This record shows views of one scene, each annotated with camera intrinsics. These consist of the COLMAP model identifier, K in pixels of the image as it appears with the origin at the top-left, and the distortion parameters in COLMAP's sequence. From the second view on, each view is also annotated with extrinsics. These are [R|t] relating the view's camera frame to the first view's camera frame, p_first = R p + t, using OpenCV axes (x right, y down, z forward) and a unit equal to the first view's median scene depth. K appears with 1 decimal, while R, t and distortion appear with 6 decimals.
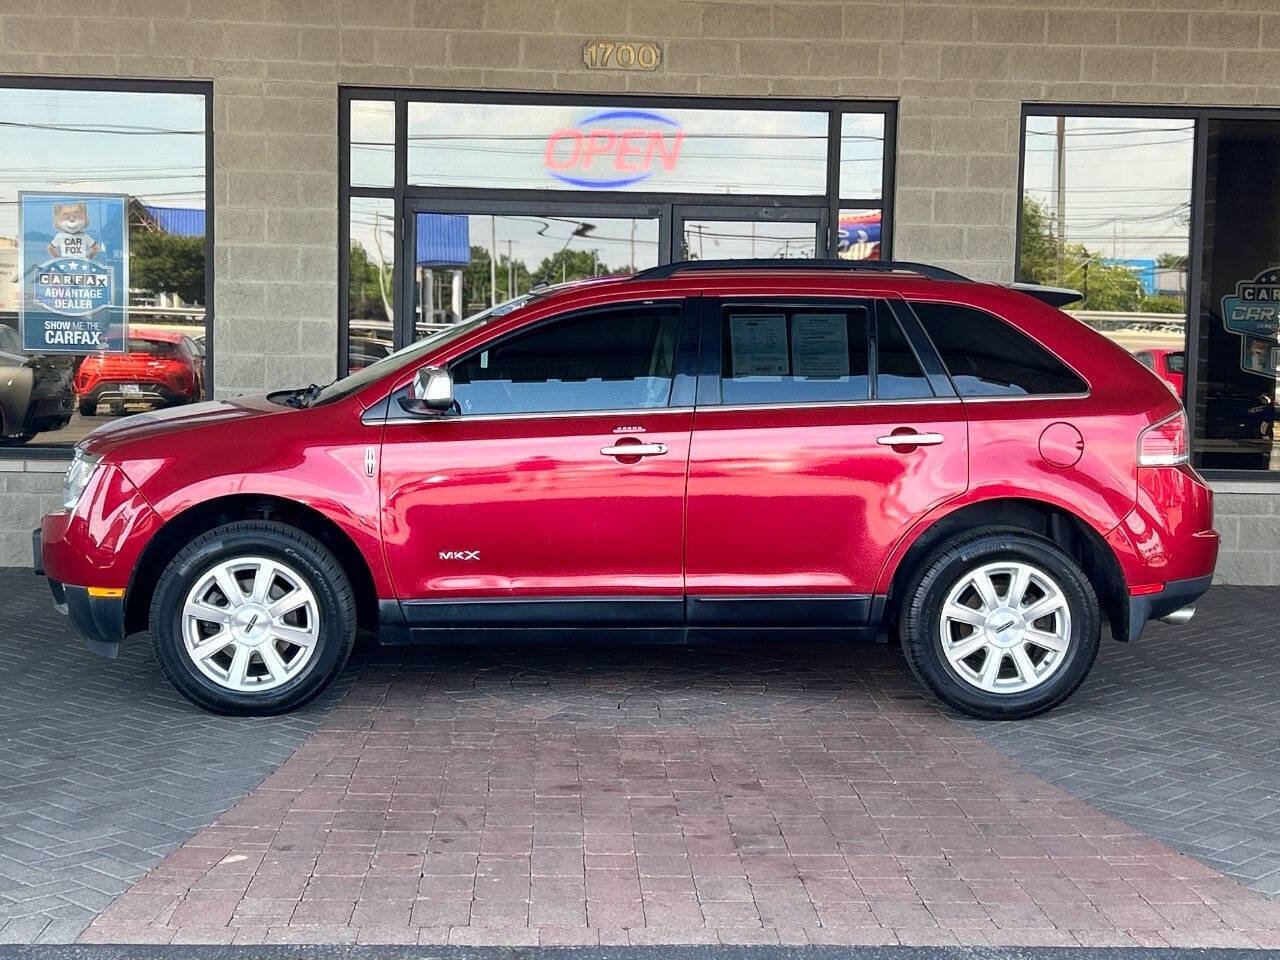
lens RADIAL K [[2017.7, 0, 649.7], [0, 2017.7, 480.6], [0, 0, 1]] dist [0.244933, -0.900705]
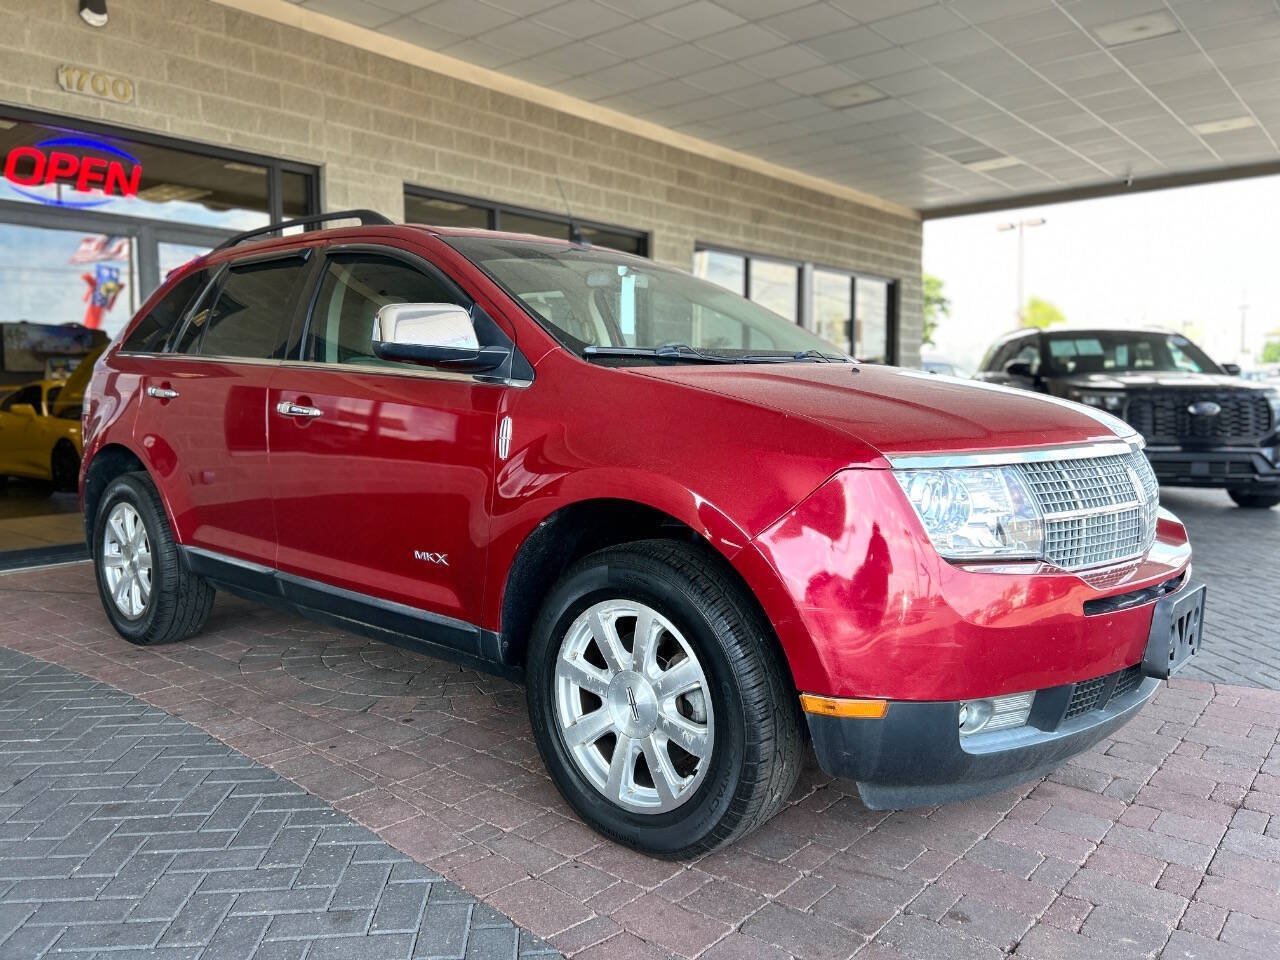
lens RADIAL K [[965.5, 0, 635.7], [0, 965.5, 460.5], [0, 0, 1]] dist [0.052894, -0.053839]
pose [[0.681145, -0.076229, 0.728170, -0.213800], [0.079364, 0.996392, 0.030068, -0.000473], [-0.727834, 0.037310, 0.684737, 0.435699]]
